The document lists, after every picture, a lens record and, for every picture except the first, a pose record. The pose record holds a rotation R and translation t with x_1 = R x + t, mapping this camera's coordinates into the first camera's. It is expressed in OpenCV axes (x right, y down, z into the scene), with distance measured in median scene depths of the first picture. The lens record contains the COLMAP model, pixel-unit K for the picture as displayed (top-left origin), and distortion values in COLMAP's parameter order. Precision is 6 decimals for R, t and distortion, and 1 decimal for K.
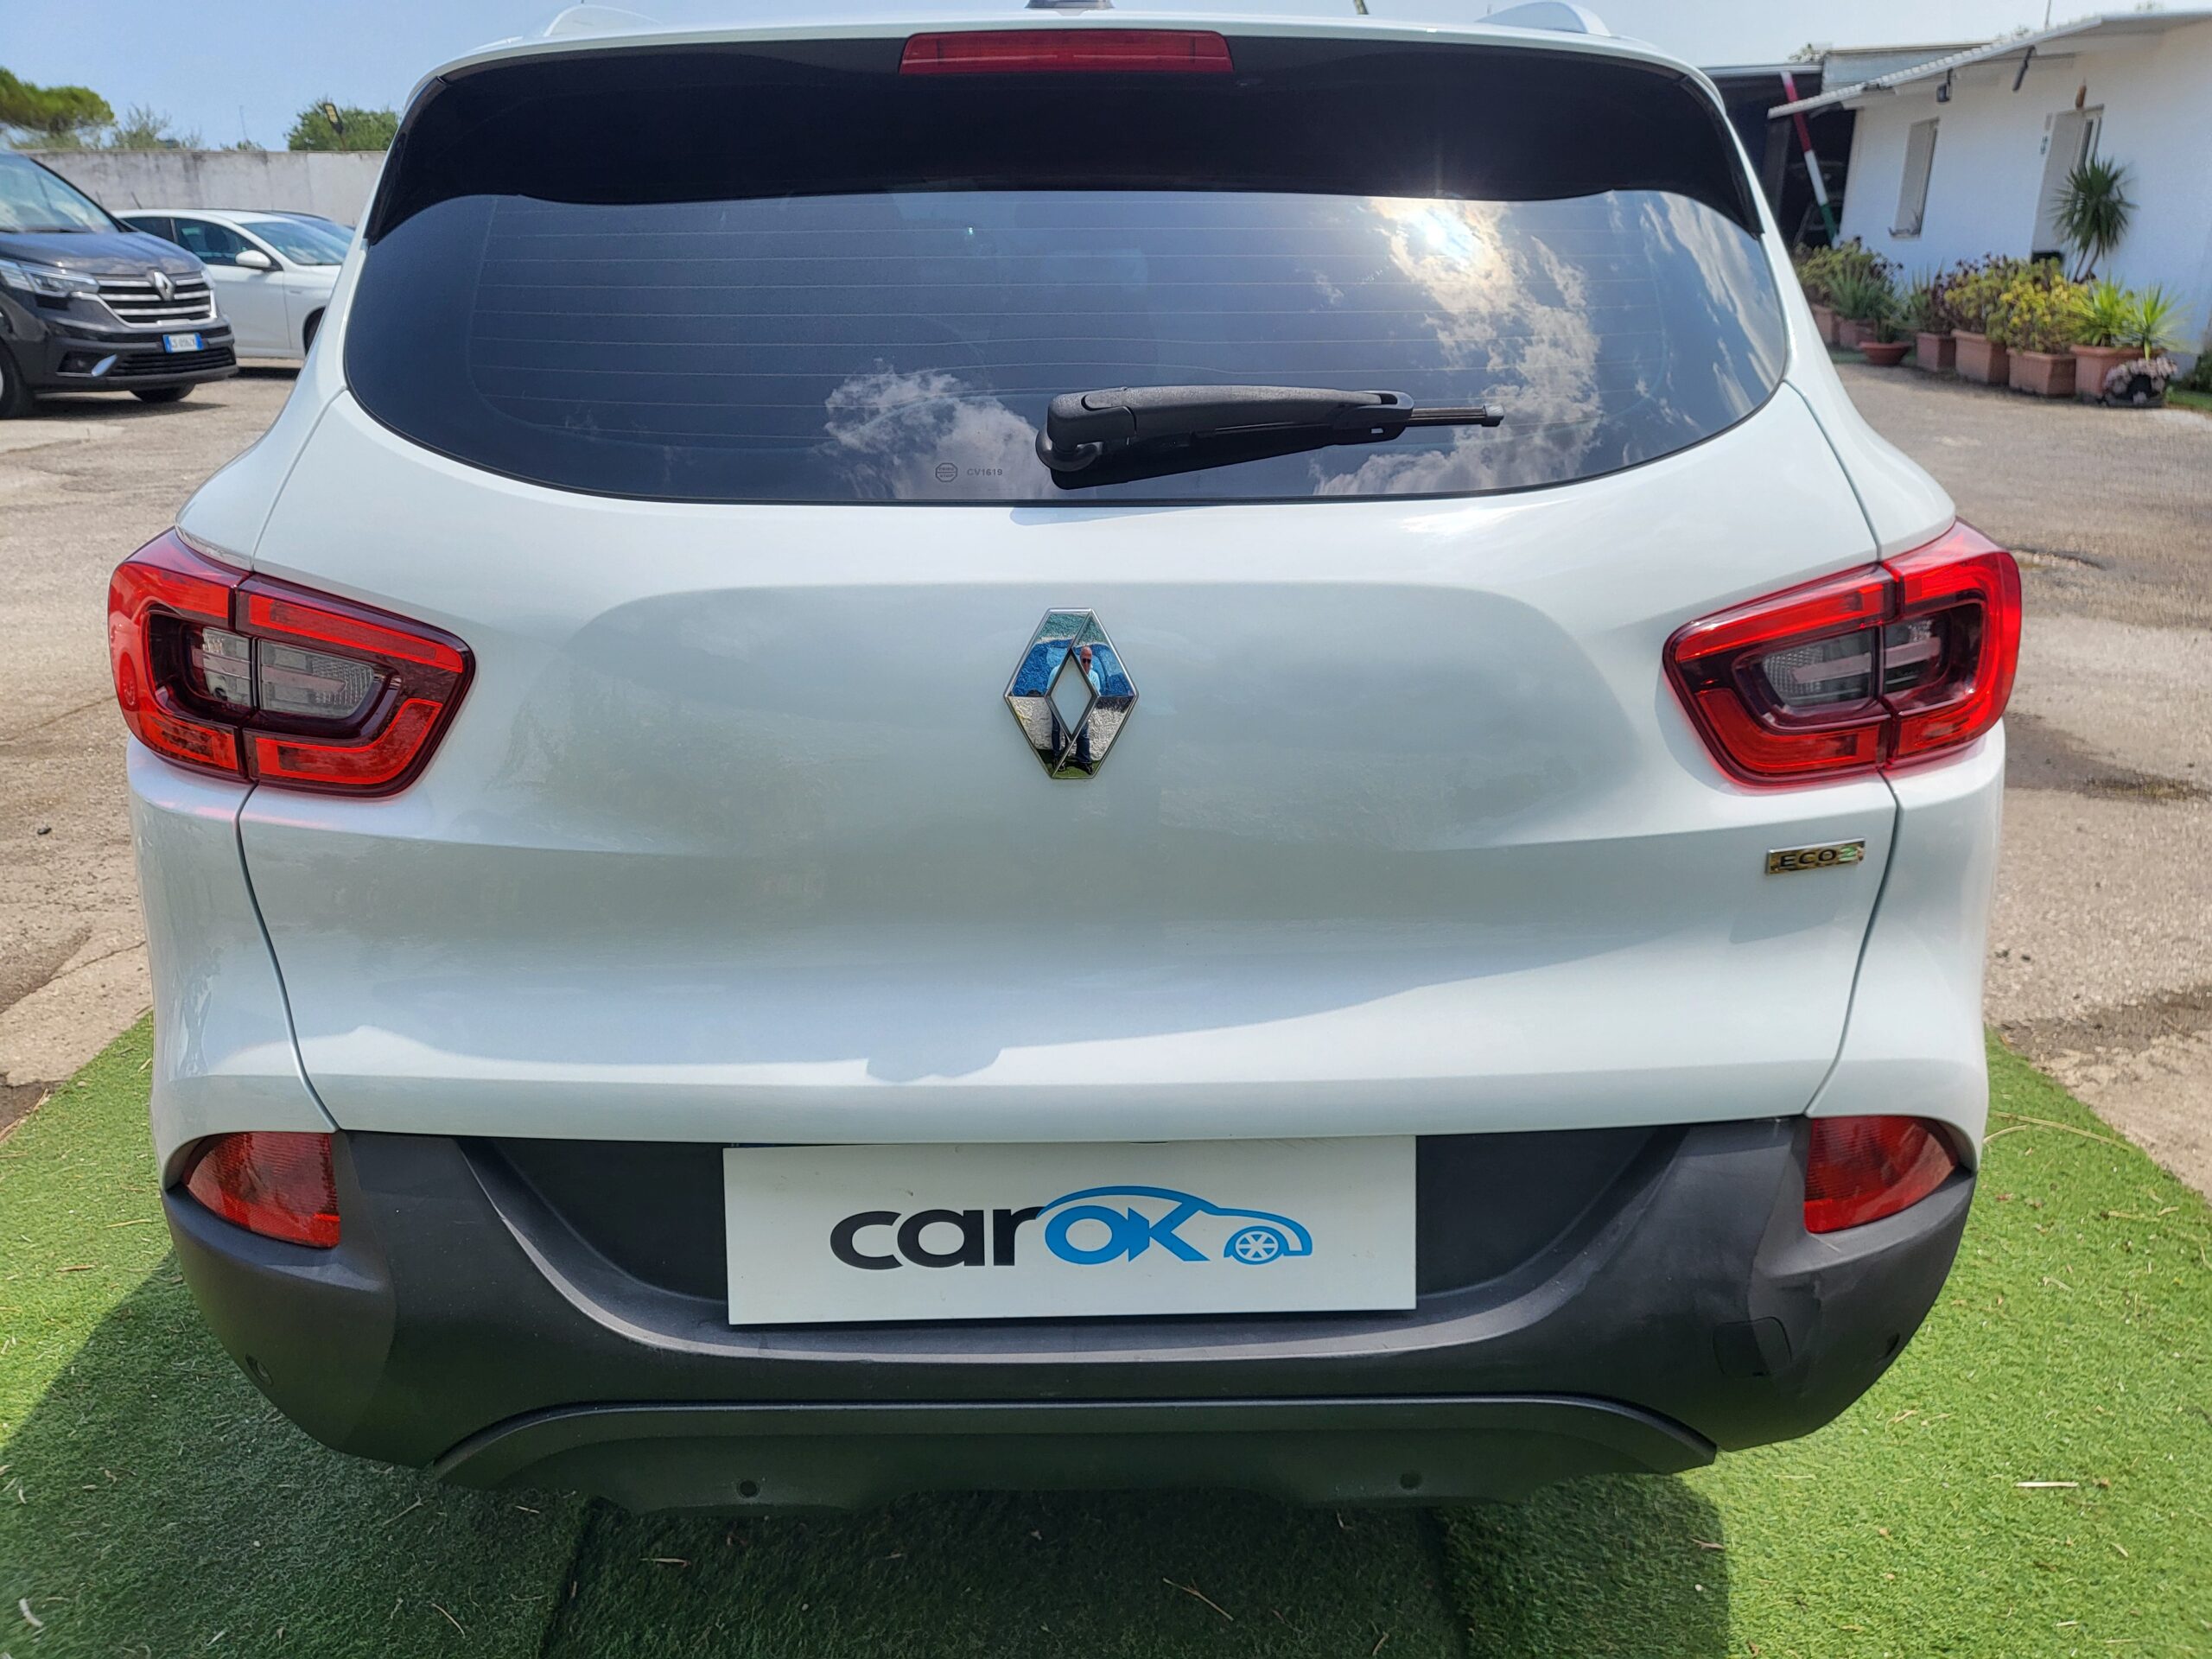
lens RADIAL K [[1699.1, 0, 1103.4], [0, 1699.1, 823.1], [0, 0, 1]] dist [-0.018100, 0.059243]
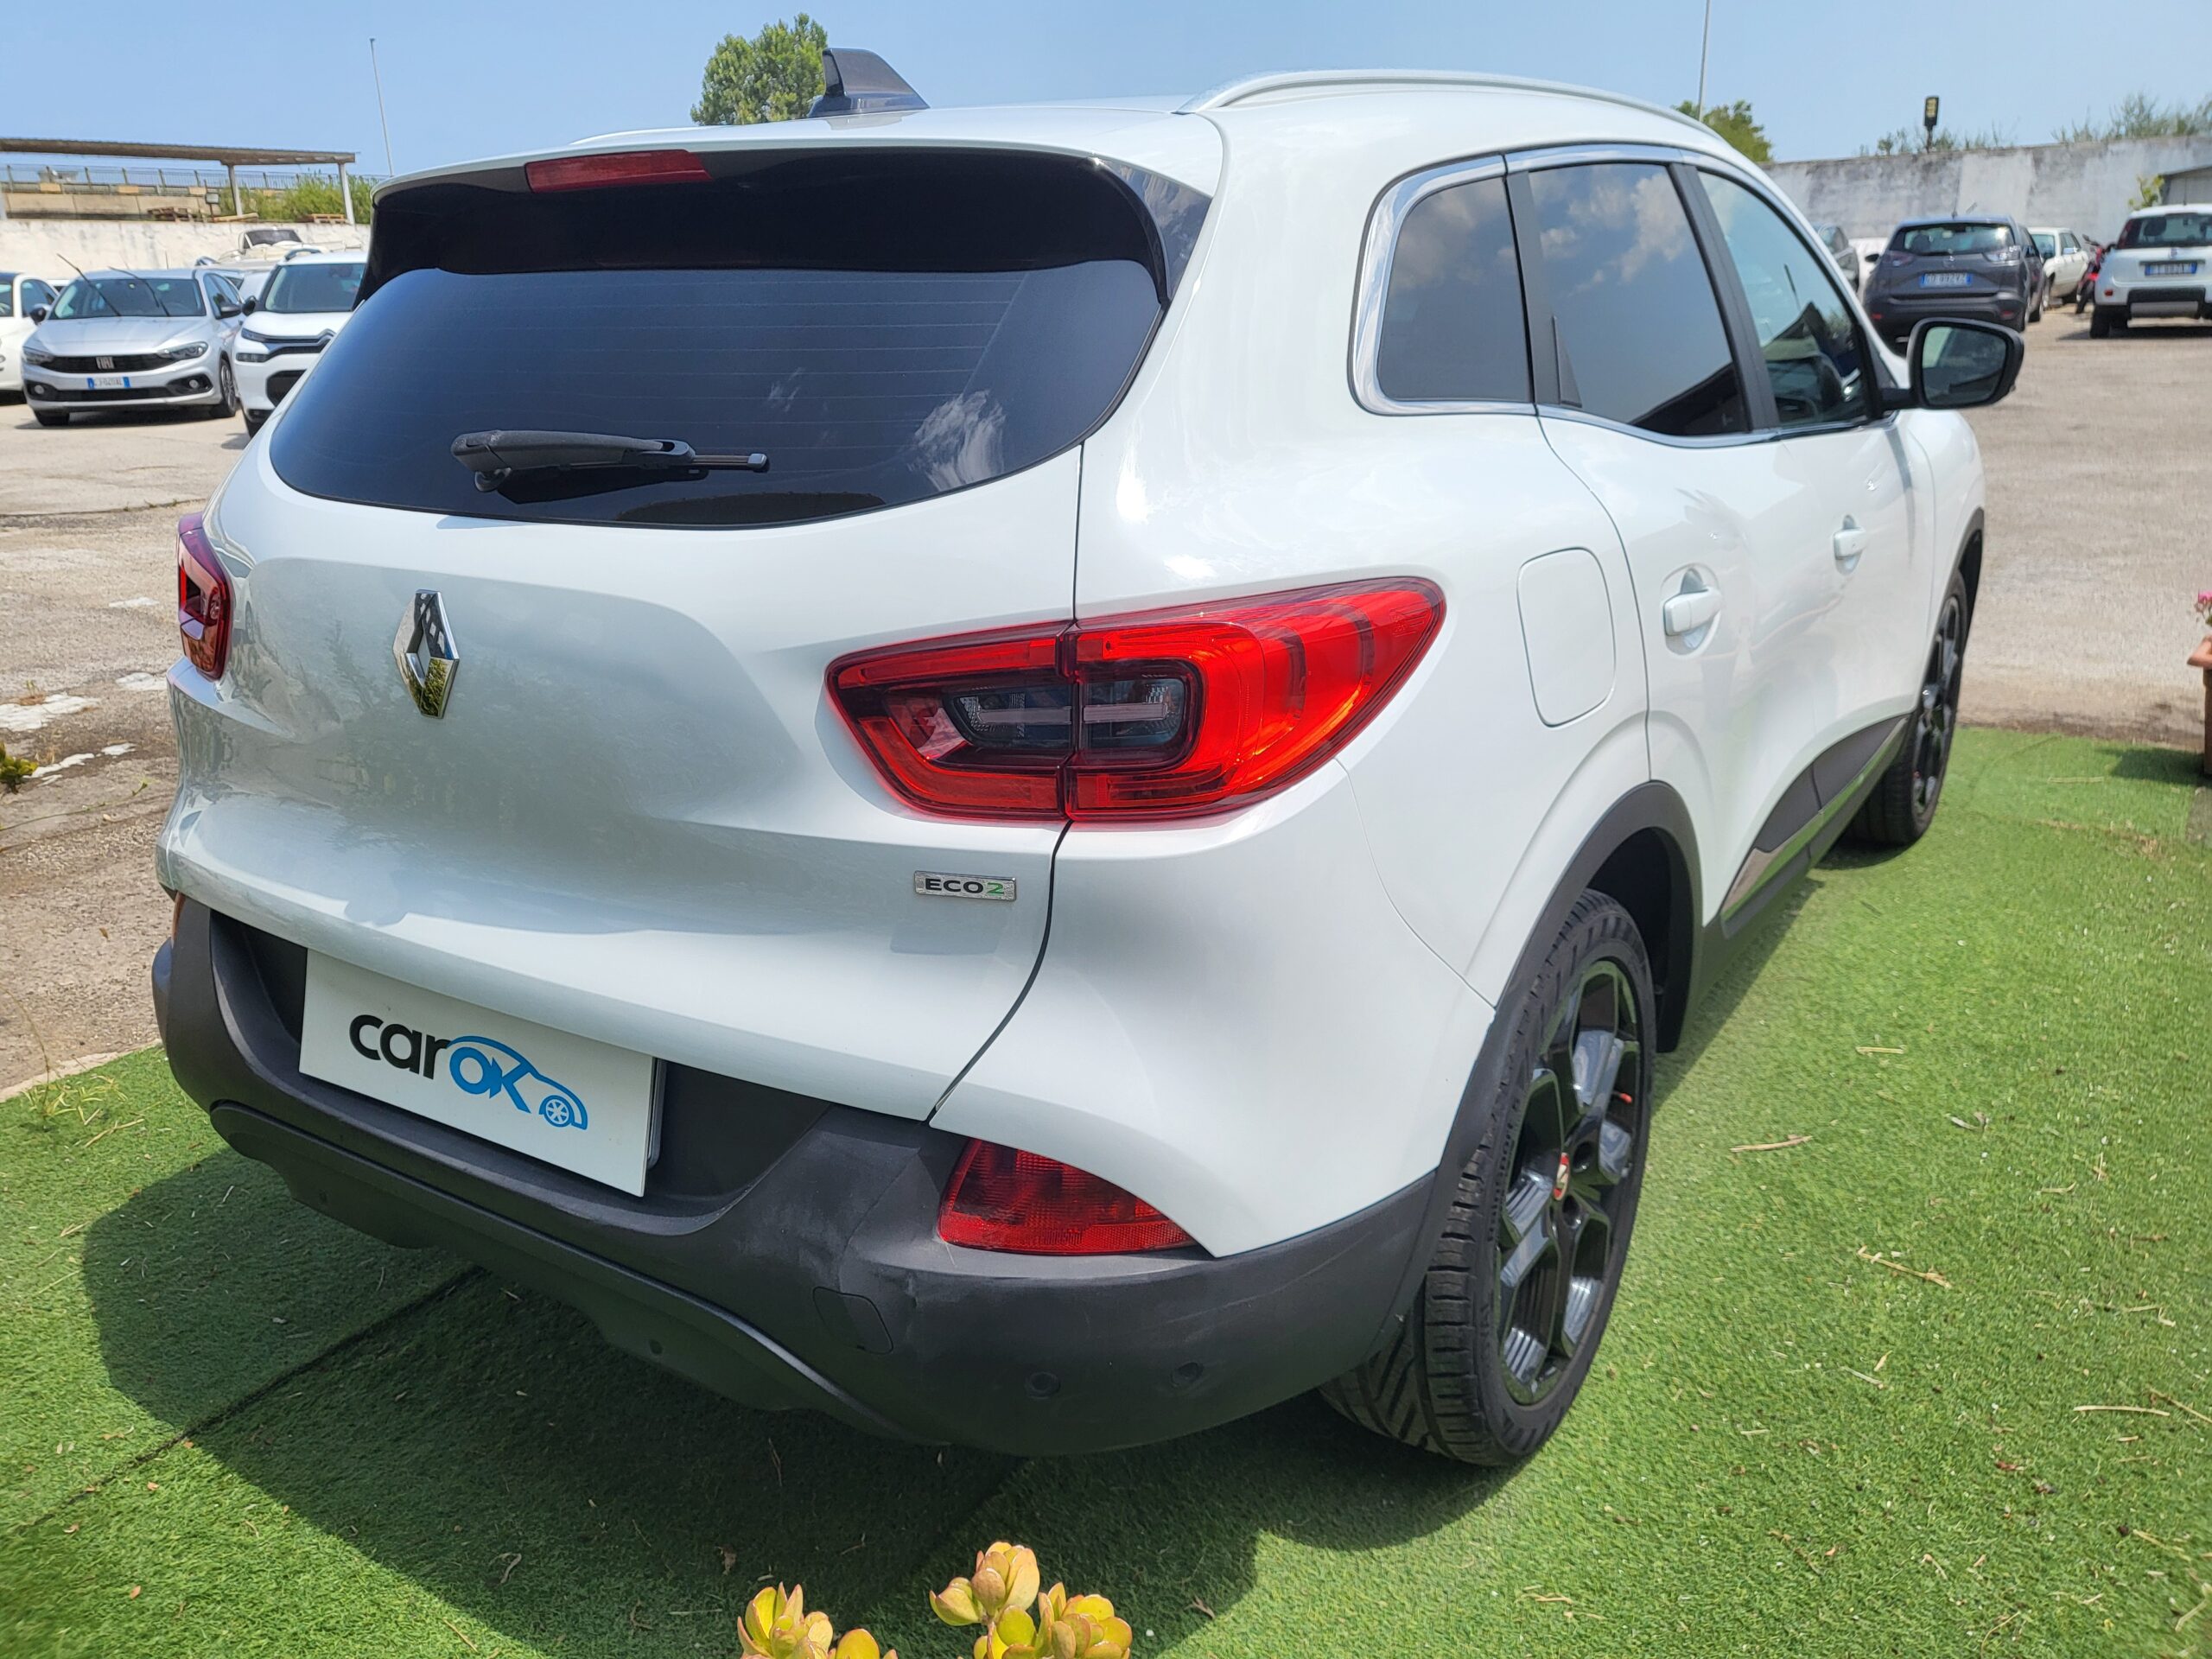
lens RADIAL K [[1699.1, 0, 1104.2], [0, 1699.1, 841.3], [0, 0, 1]] dist [-0.018100, 0.059243]
pose [[0.837647, 0.171087, -0.518726, 1.035966], [-0.183816, 0.982583, 0.027248, -0.052909], [0.514353, 0.072526, 0.854506, 0.130652]]
